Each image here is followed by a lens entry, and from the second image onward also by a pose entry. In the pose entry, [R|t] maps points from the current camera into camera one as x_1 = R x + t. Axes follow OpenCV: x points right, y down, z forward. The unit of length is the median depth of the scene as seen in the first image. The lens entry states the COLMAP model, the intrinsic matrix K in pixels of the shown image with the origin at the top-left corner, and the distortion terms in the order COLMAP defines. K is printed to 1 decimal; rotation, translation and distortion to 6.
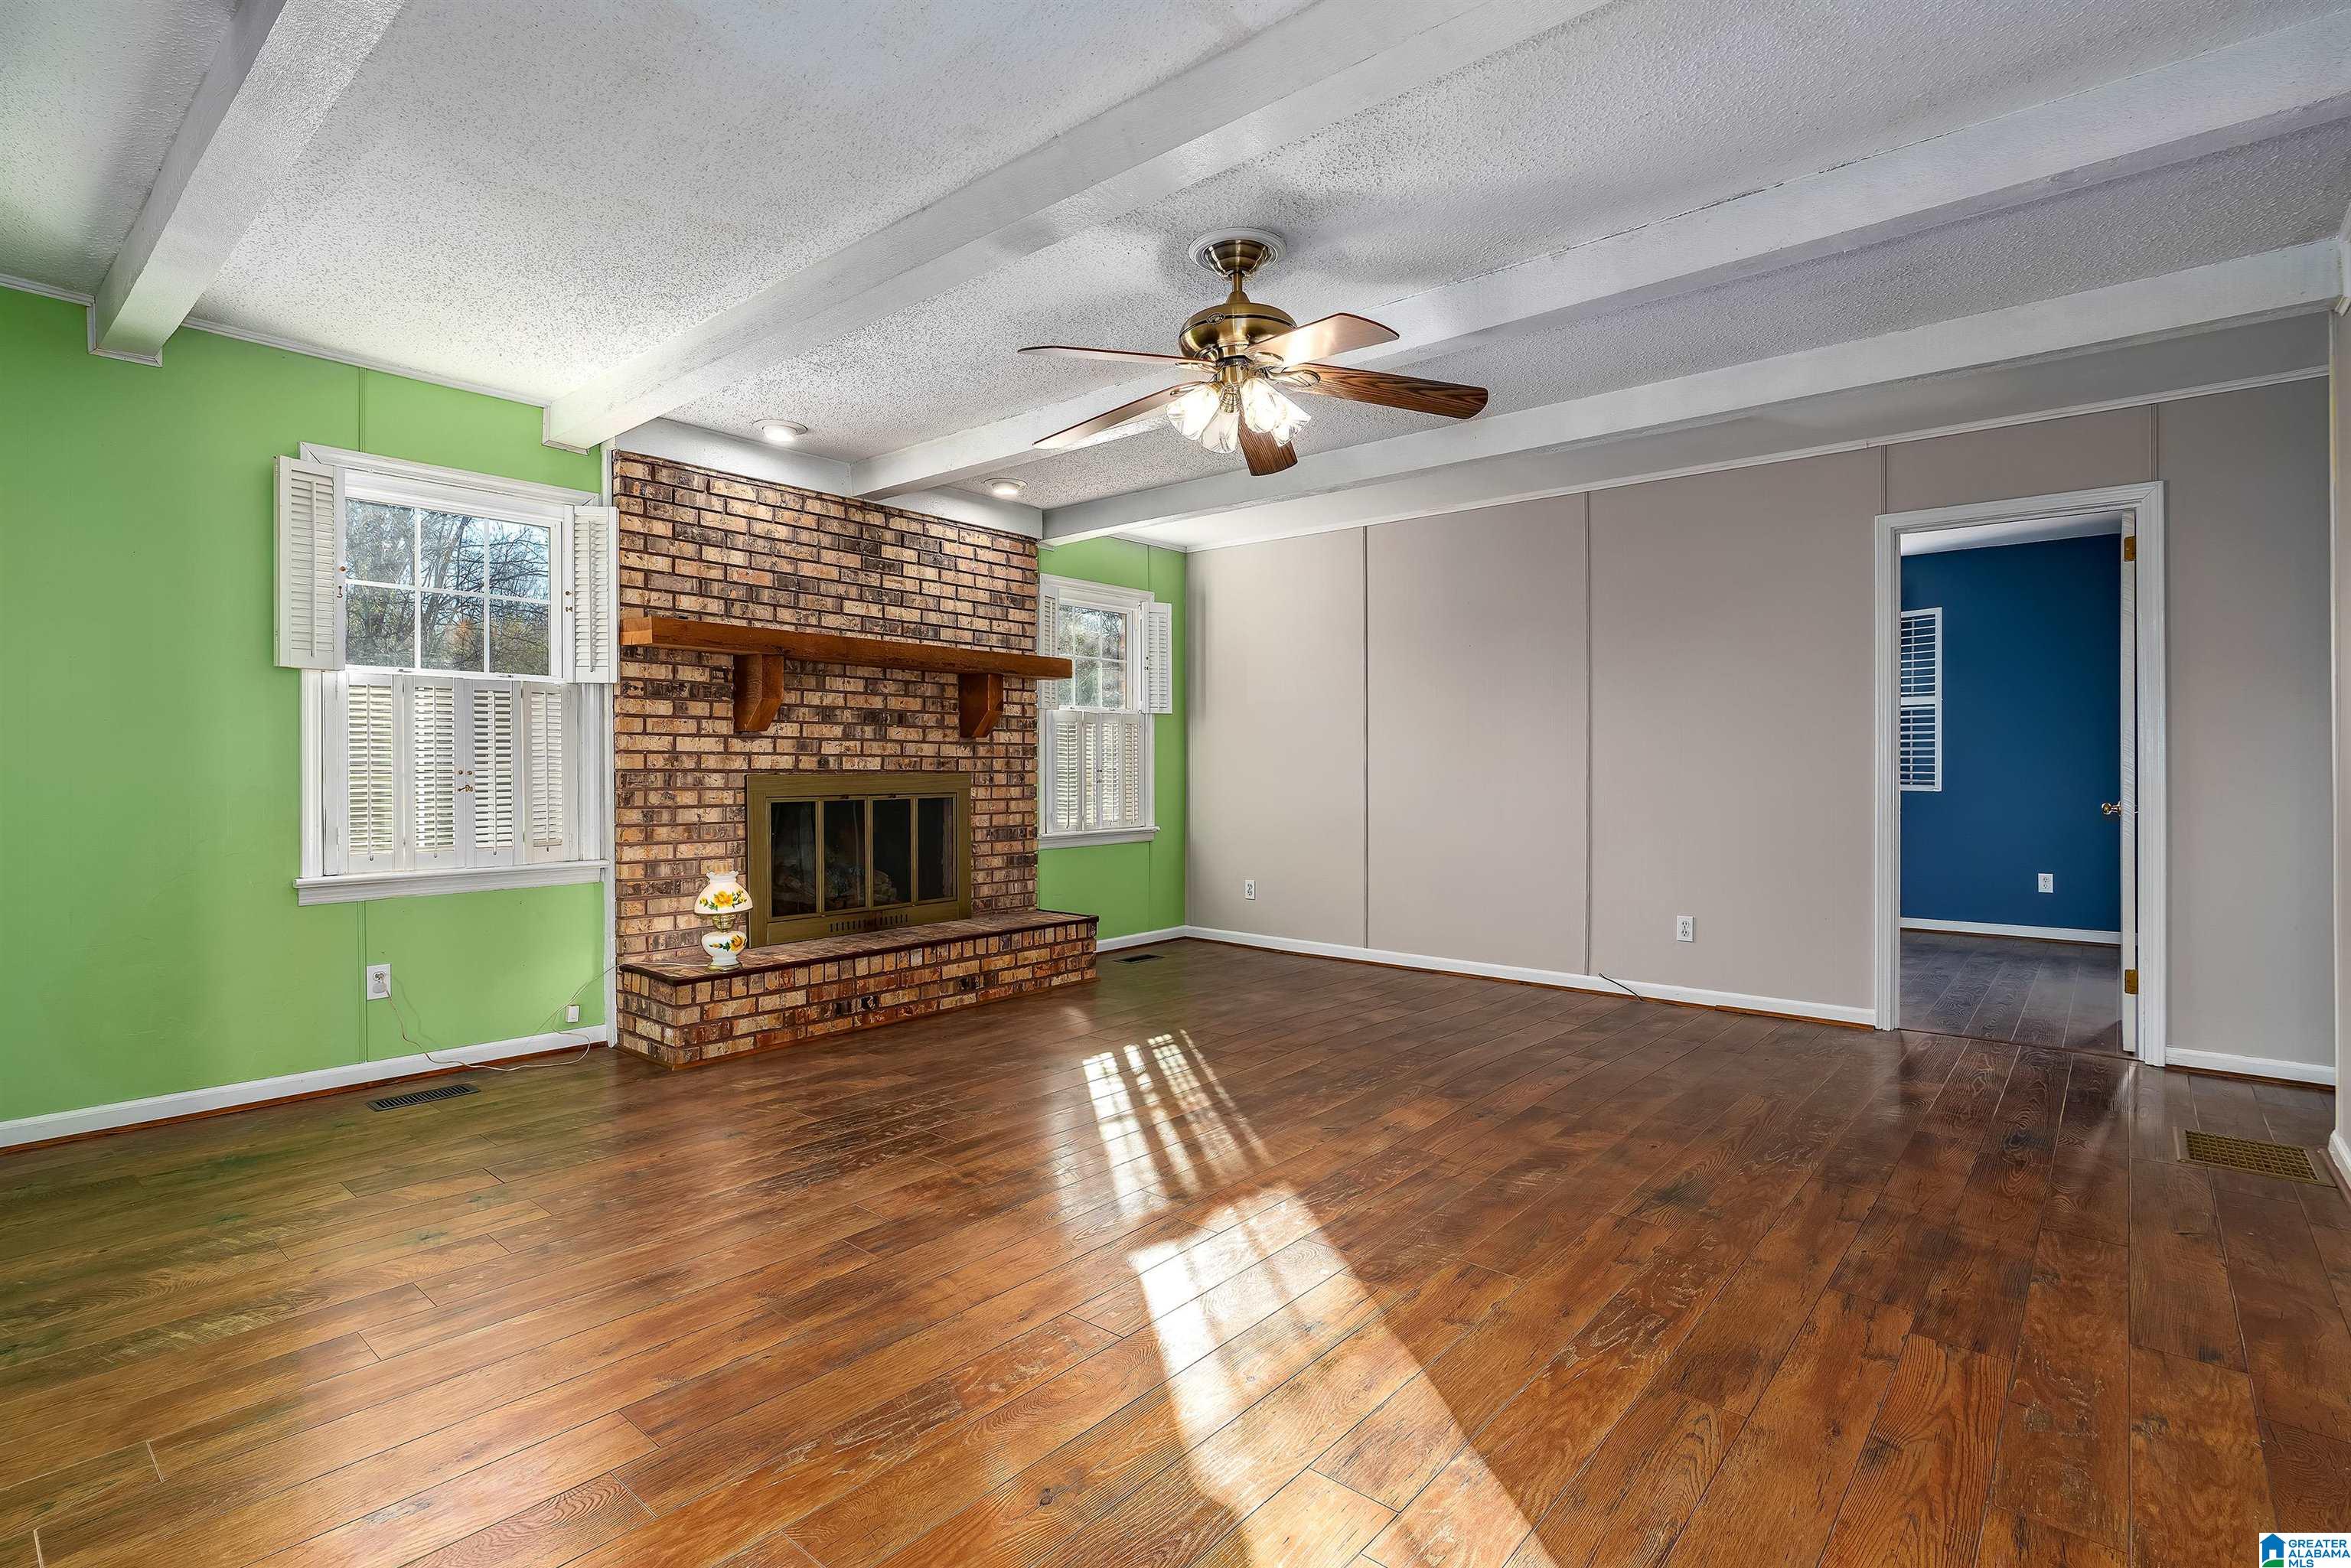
lens RADIAL K [[1112.8, 0, 1181.3], [0, 1112.8, 775.2], [0, 0, 1]] dist [-0.014861, 0.003150]
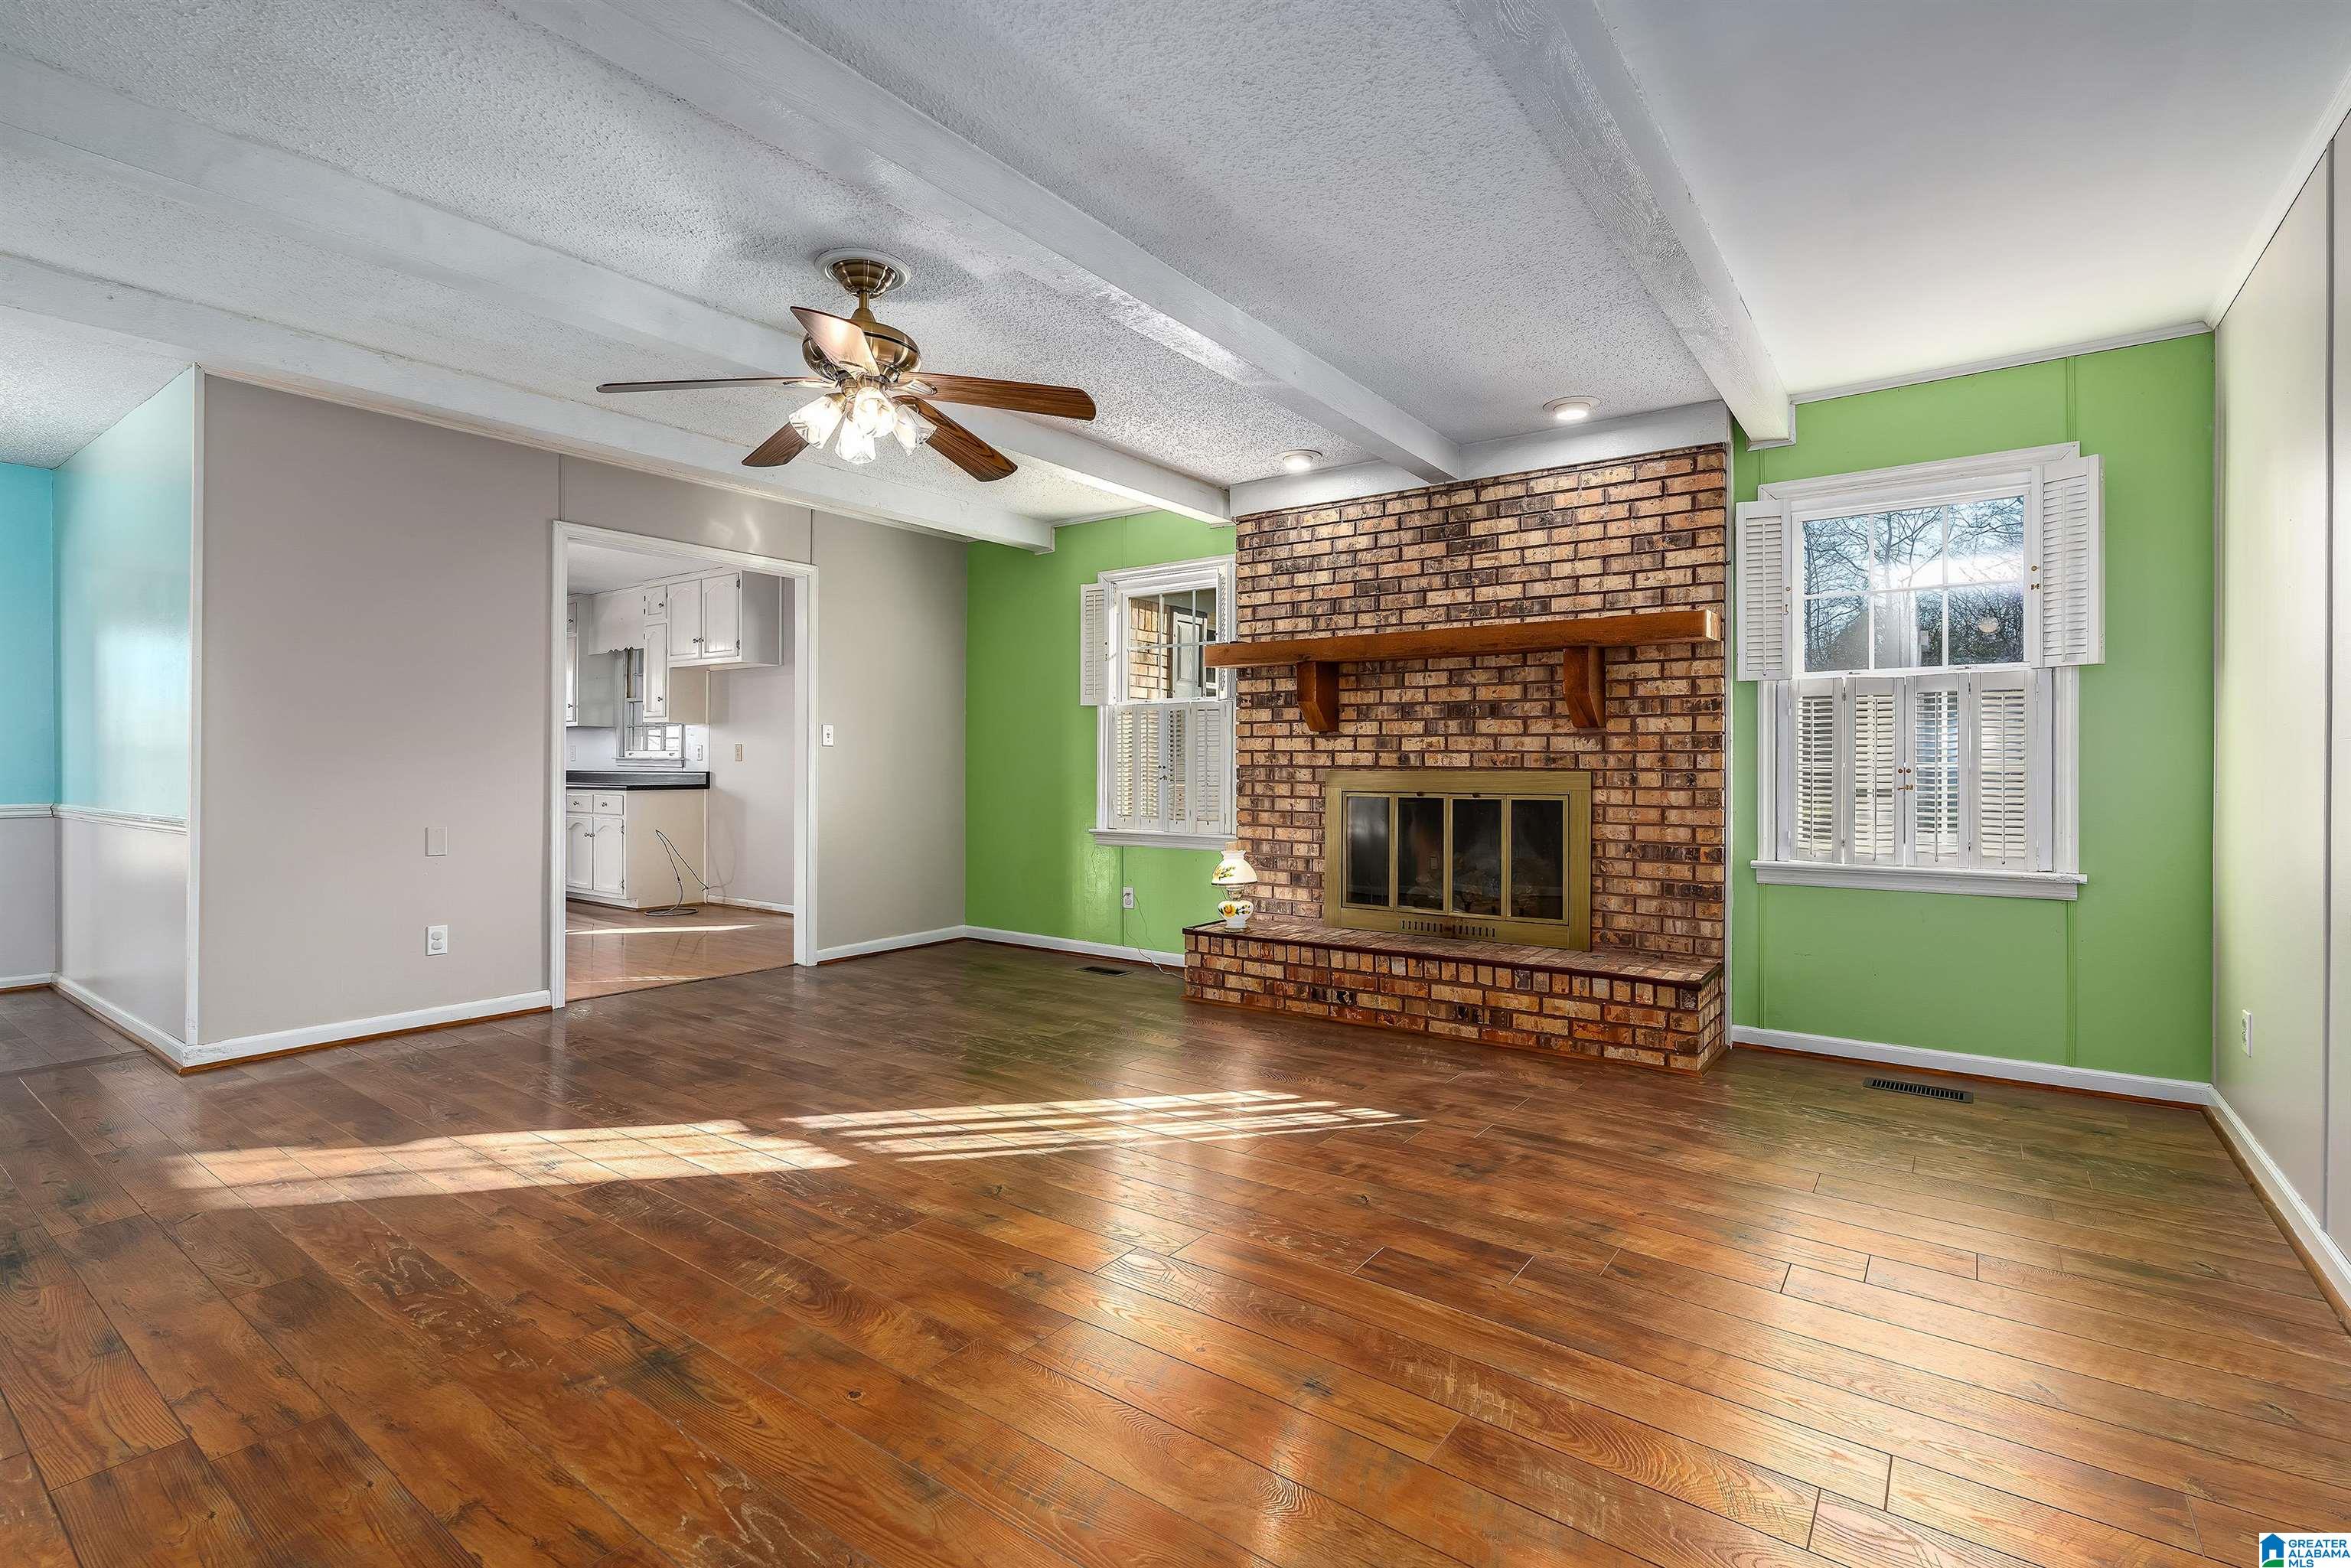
lens RADIAL K [[1112.8, 0, 1183.9], [0, 1112.8, 772.8], [0, 0, 1]] dist [-0.014861, 0.003150]
pose [[0.065524, 0.006135, -0.997832, 0.706921], [-0.010676, 0.999928, 0.005447, -0.002458], [0.997794, 0.010296, 0.065584, 0.779190]]
